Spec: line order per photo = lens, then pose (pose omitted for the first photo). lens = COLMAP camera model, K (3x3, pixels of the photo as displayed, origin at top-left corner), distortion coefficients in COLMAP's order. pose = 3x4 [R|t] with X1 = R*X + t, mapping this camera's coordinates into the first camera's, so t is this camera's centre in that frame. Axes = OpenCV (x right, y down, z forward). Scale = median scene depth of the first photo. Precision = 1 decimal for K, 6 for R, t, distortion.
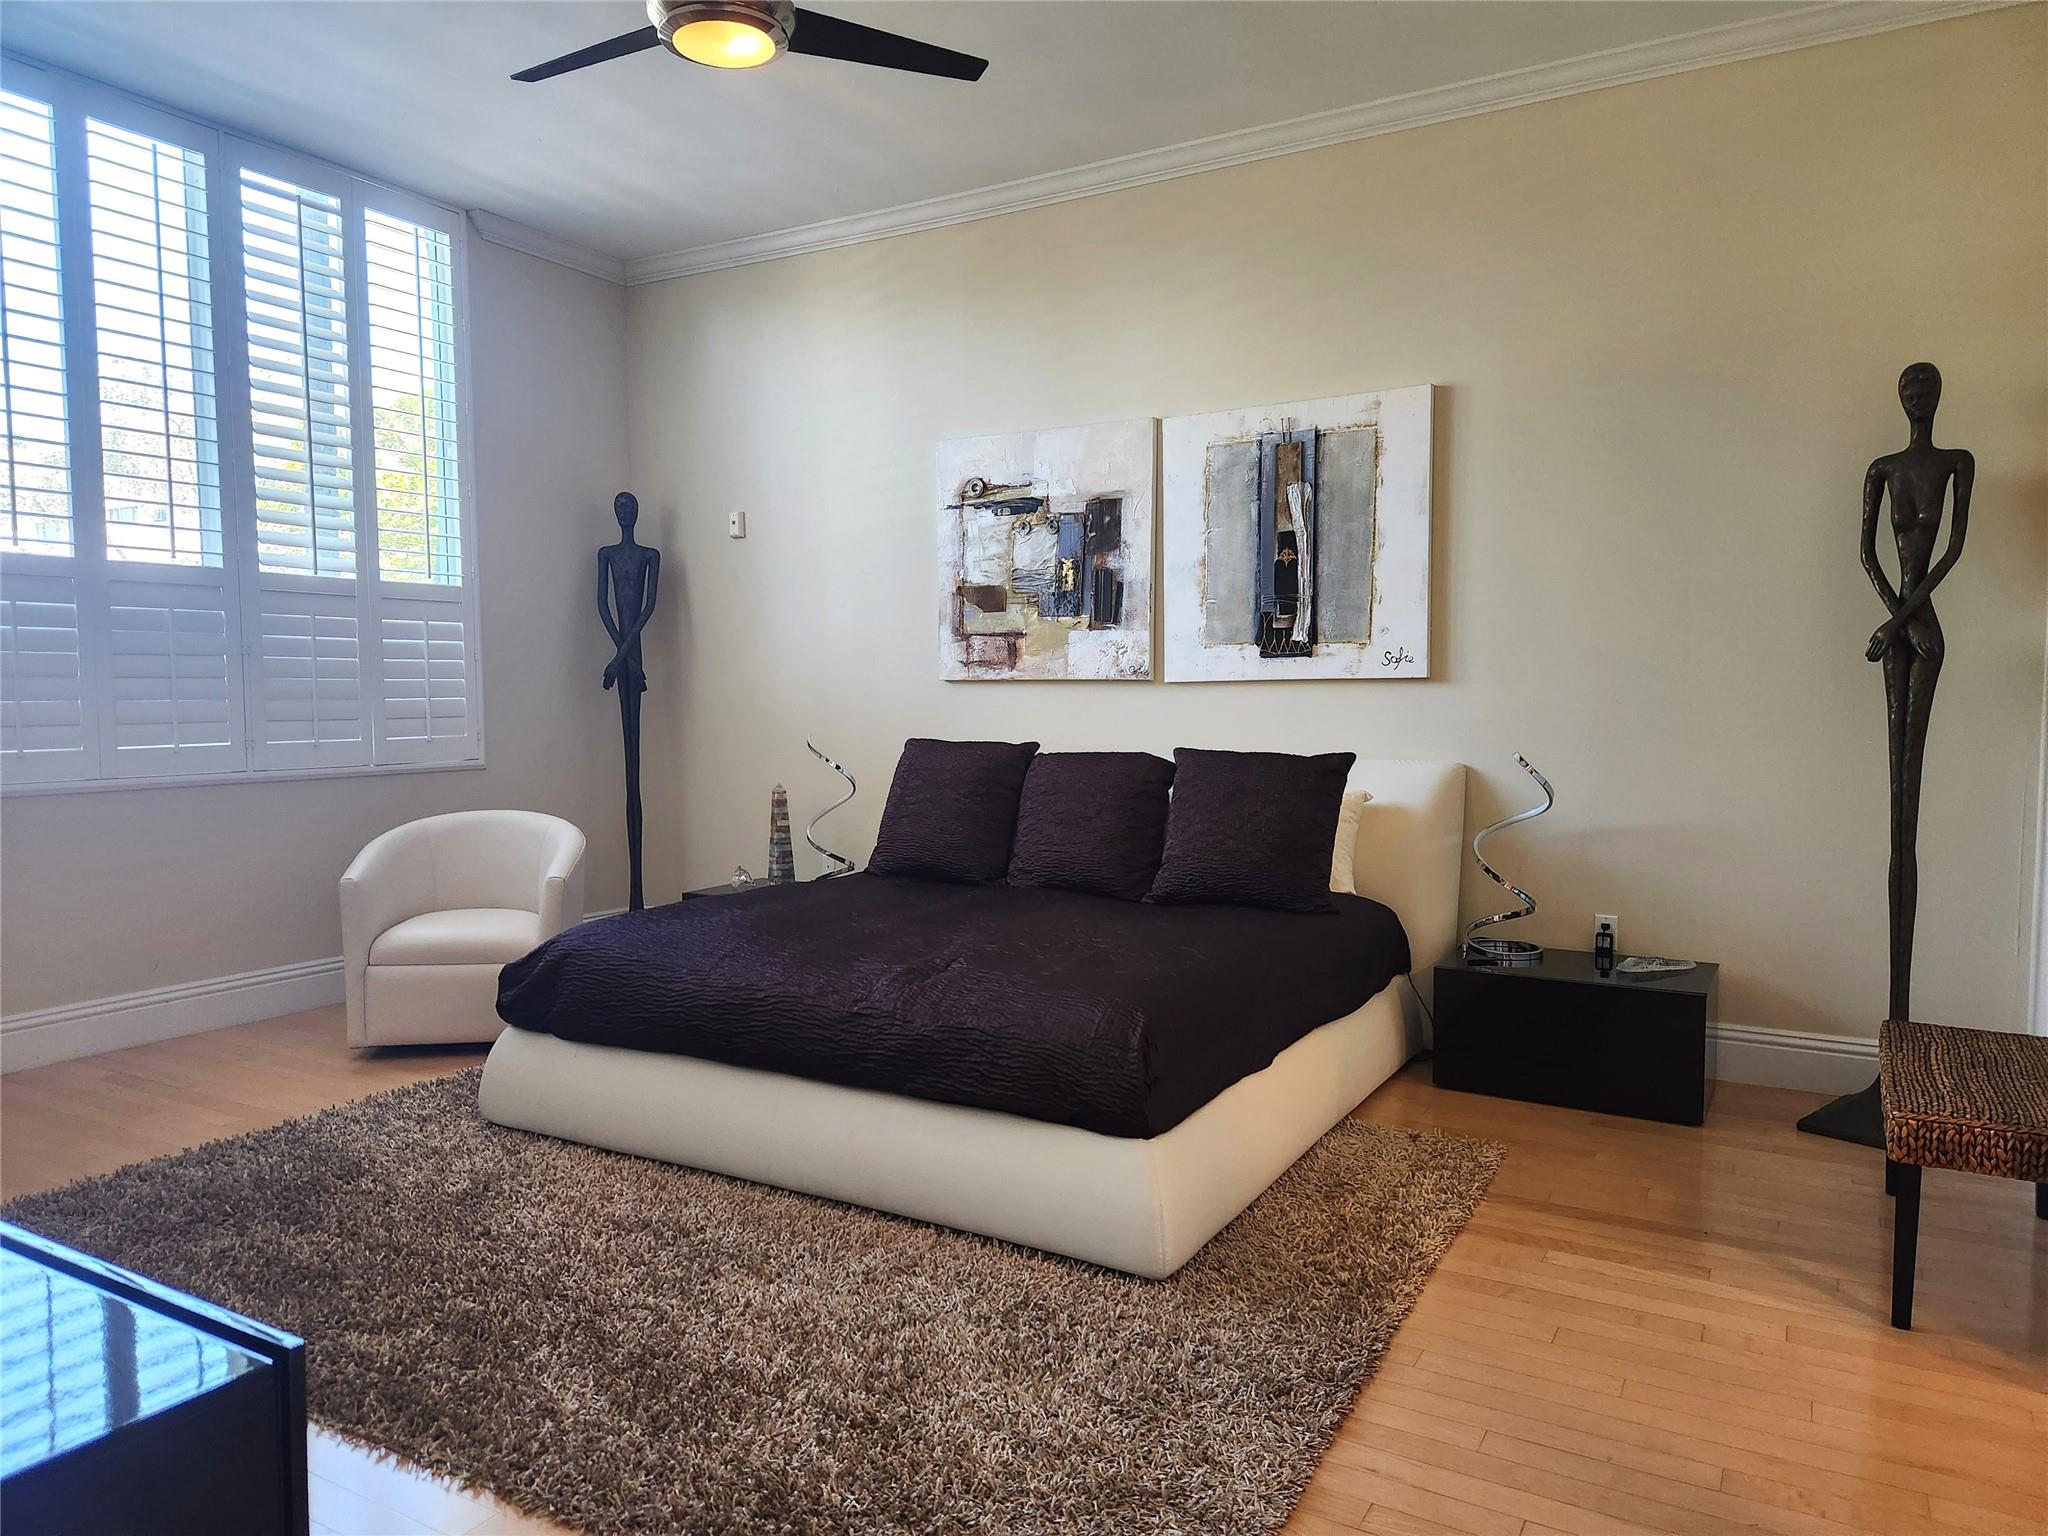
lens RADIAL K [[1398.4, 0, 1024.0], [0, 1398.4, 768.0], [0, 0, 1]] dist [0.126611, -0.071322]
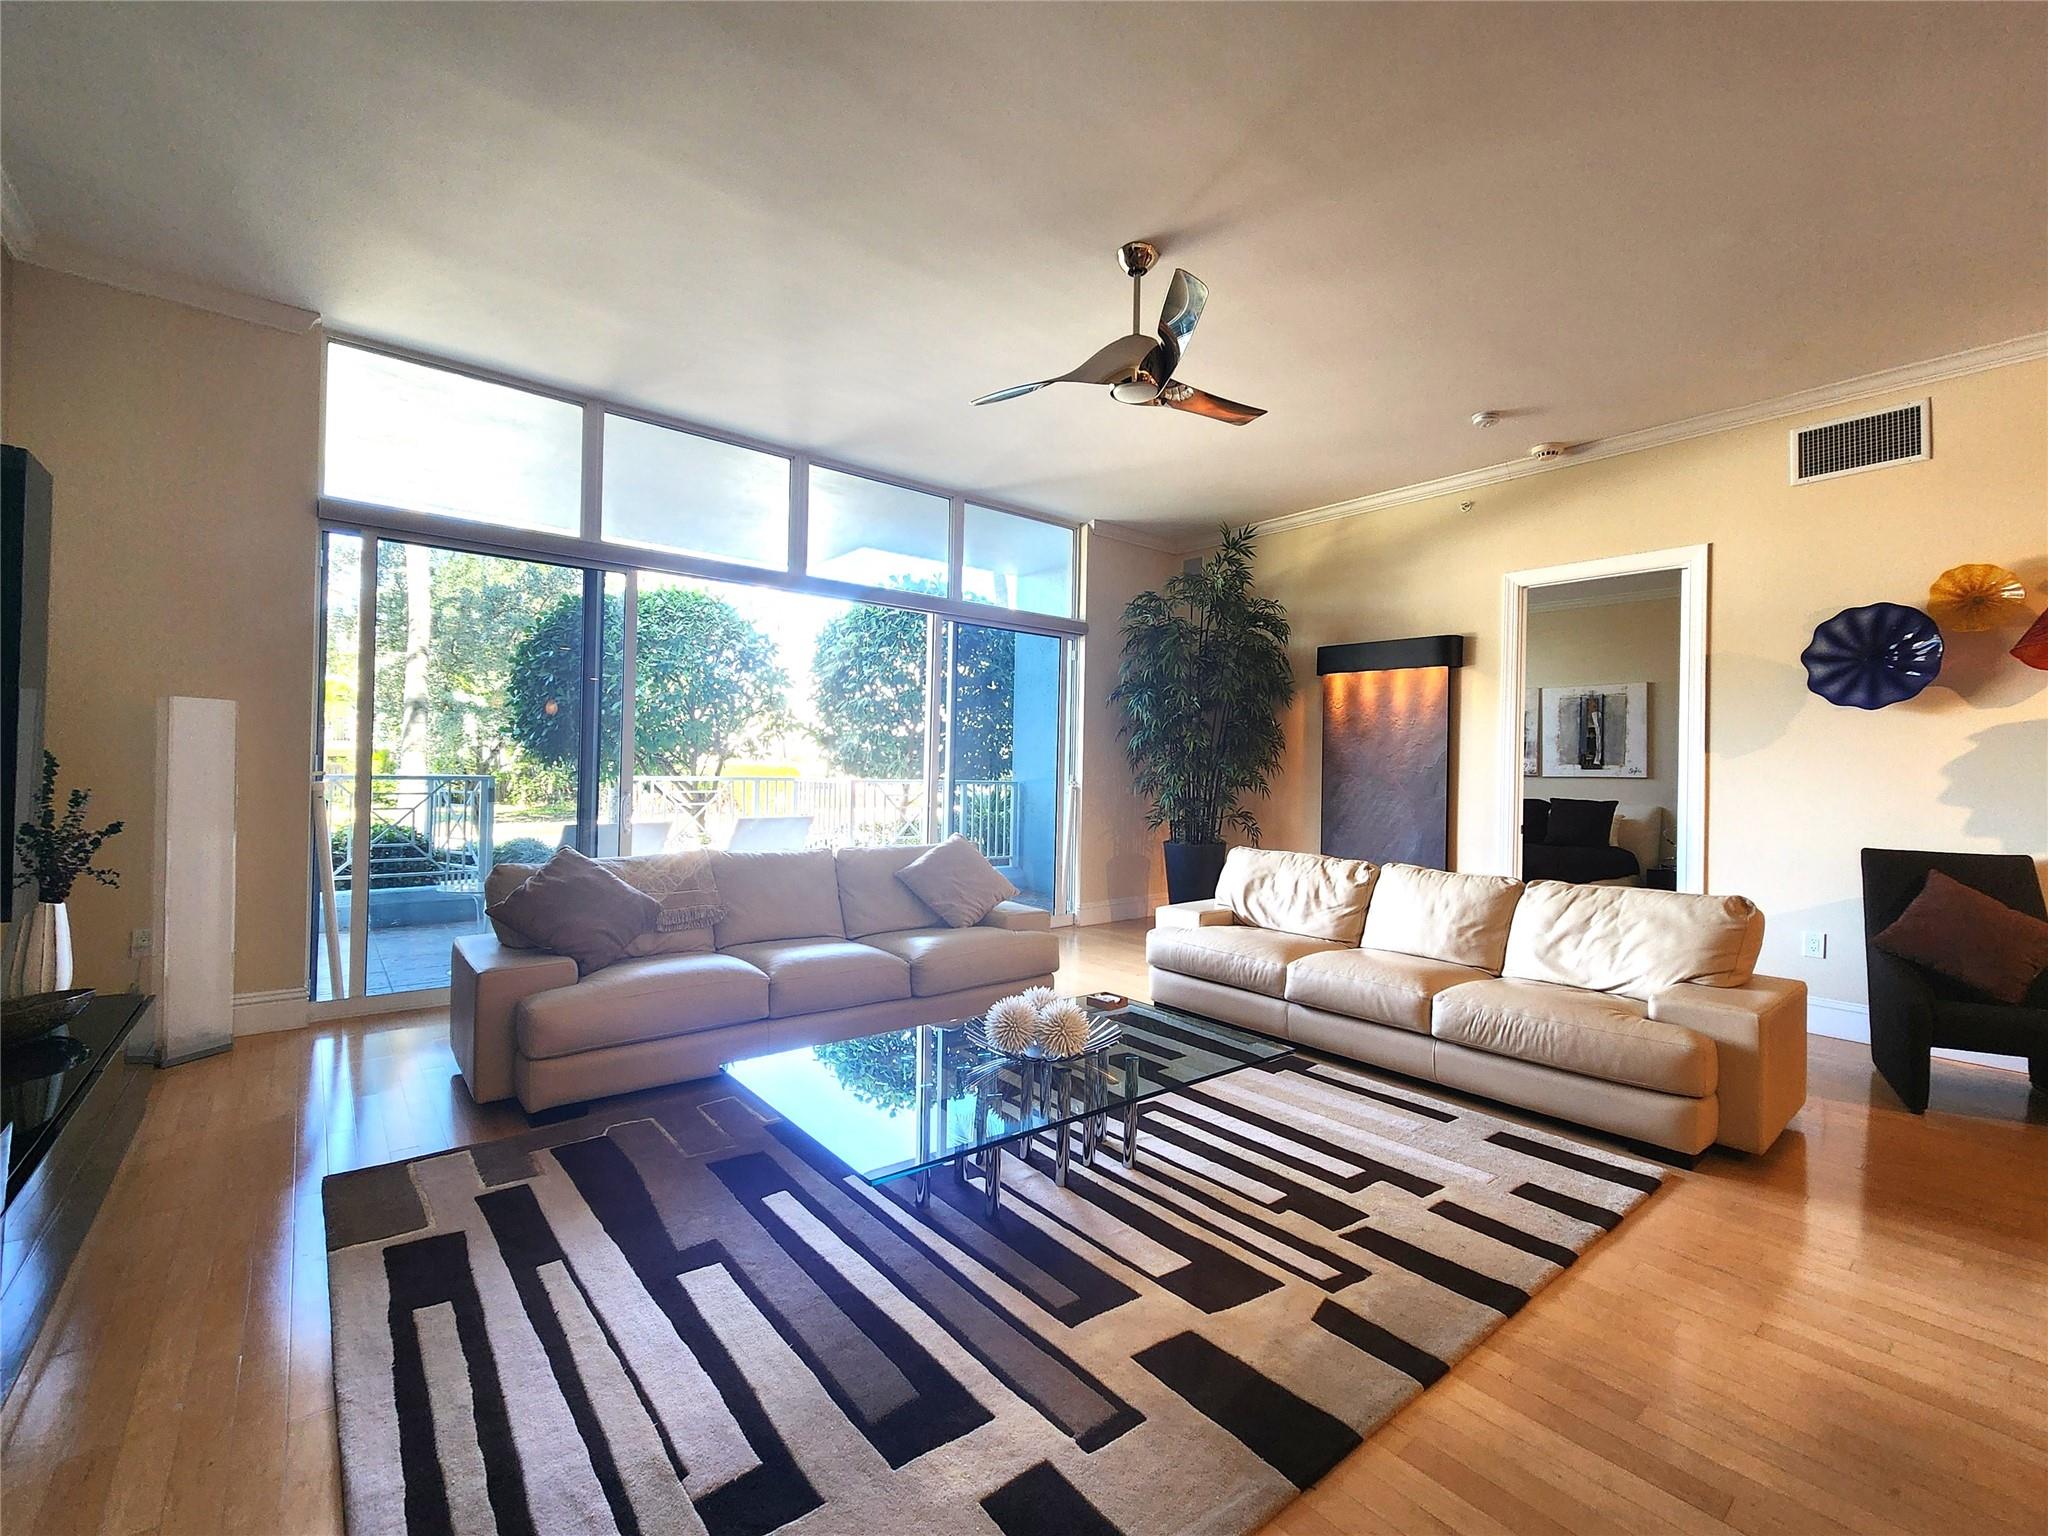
lens RADIAL K [[882.5, 0, 1018.0], [0, 882.5, 763.6], [0, 0, 1]] dist [0.000317, 0.000163]
pose [[0.933955, 0.019762, -0.356844, -0.265196], [-0.043912, 0.997250, -0.059701, 0.069775], [0.354683, 0.071428, 0.932254, -1.108567]]
